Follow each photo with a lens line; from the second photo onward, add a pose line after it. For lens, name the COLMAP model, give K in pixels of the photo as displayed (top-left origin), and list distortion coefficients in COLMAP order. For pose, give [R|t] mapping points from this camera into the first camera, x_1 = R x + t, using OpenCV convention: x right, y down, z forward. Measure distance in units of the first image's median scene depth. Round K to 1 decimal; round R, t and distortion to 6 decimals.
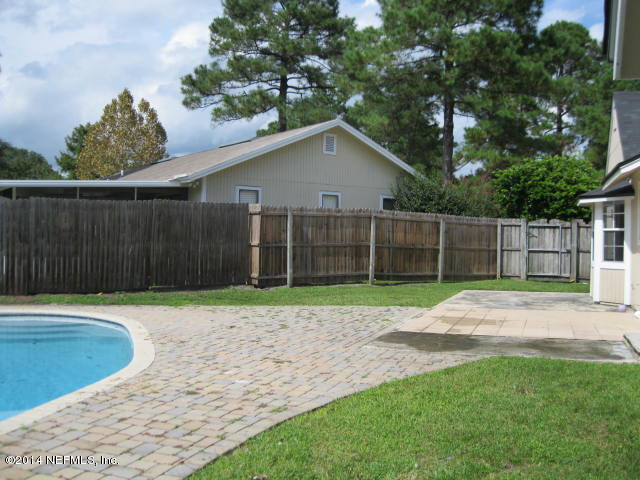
lens RADIAL K [[669.3, 0, 316.6], [0, 669.3, 233.8], [0, 0, 1]] dist [-0.091897, 0.000000]
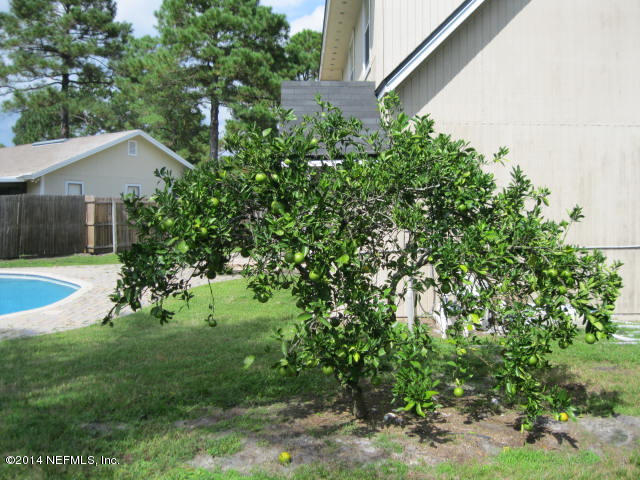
lens RADIAL K [[669.3, 0, 320.1], [0, 669.3, 238.5], [0, 0, 1]] dist [-0.091897, 0.000000]
pose [[0.934092, -0.026206, 0.356070, -0.063297], [0.011132, 0.998955, 0.044319, -0.004907], [-0.356859, -0.037435, 0.933408, -0.221902]]
